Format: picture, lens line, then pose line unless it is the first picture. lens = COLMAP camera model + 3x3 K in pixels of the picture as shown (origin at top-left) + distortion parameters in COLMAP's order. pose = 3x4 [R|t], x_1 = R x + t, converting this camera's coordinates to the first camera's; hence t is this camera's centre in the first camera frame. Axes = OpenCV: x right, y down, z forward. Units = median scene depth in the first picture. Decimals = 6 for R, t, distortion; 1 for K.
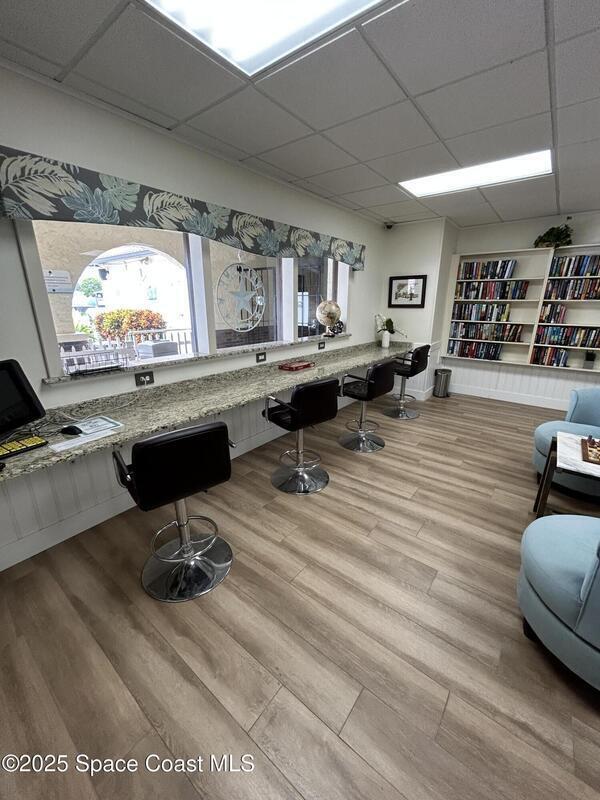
lens RADIAL K [[321.3, 0, 300.0], [0, 321.3, 400.0], [0, 0, 1]] dist [-0.000106, 0.000211]
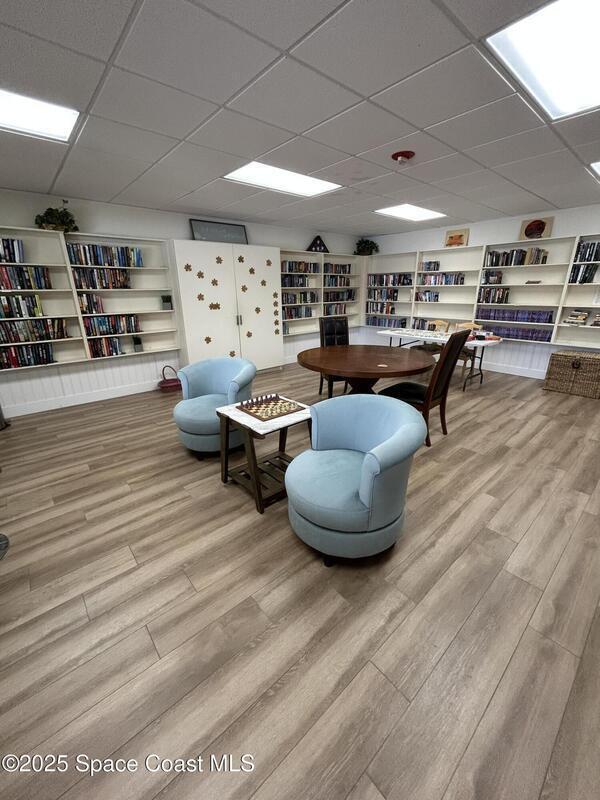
lens RADIAL K [[321.3, 0, 300.0], [0, 321.3, 400.0], [0, 0, 1]] dist [-0.000106, 0.000211]
pose [[0.185815, -0.327405, 0.926433, -0.103056], [0.298796, 0.917030, 0.264153, -0.086798], [-0.936052, 0.227731, 0.268226, 0.267399]]
